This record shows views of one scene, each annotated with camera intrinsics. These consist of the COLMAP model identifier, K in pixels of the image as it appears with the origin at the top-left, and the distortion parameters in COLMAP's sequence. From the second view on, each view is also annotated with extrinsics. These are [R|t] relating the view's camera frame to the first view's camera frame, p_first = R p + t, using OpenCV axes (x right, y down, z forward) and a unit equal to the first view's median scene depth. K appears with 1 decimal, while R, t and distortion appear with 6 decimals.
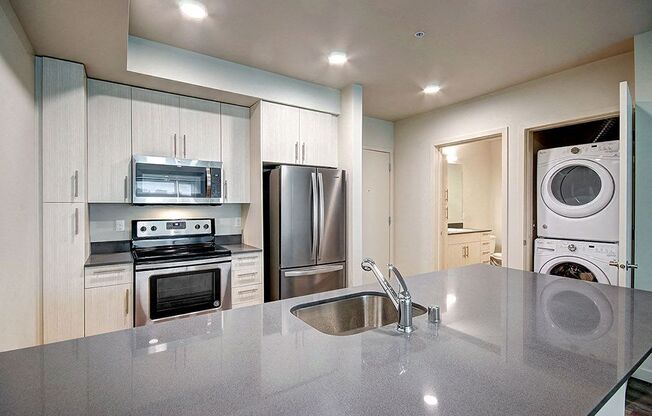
lens RADIAL K [[307.4, 0, 335.1], [0, 307.4, 206.4], [0, 0, 1]] dist [0.001141, 0.000097]
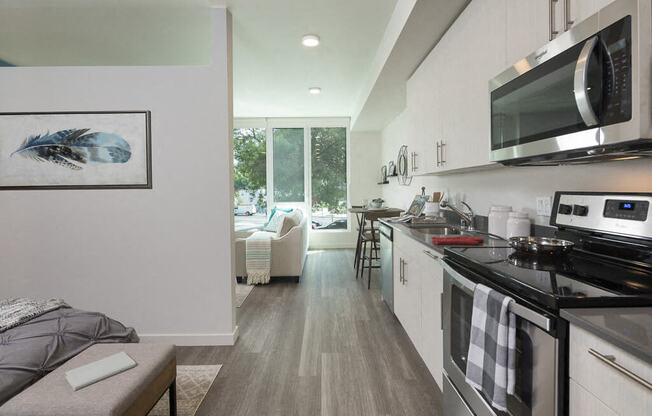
lens RADIAL K [[305.9, 0, 325.9], [0, 305.9, 188.0], [0, 0, 1]] dist [-0.001632, -0.000263]
pose [[-0.565385, 0.008357, -0.824785, 0.022072], [0.002217, 0.999960, 0.008613, 0.032718], [0.824824, 0.003041, -0.565381, 0.950779]]
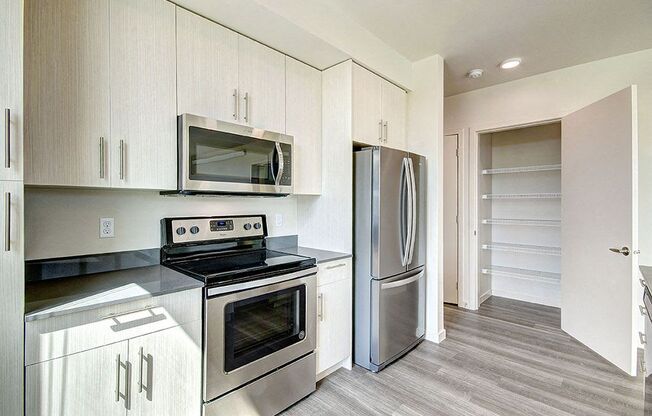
lens RADIAL K [[301.9, 0, 326.0], [0, 301.9, 208.0], [0, 0, 1]] dist [-0.000130, 0.000004]
pose [[0.981014, -0.007891, 0.193775, -0.437967], [0.007158, 0.999964, 0.004485, 0.022952], [-0.193803, -0.003013, 0.981036, 0.293844]]
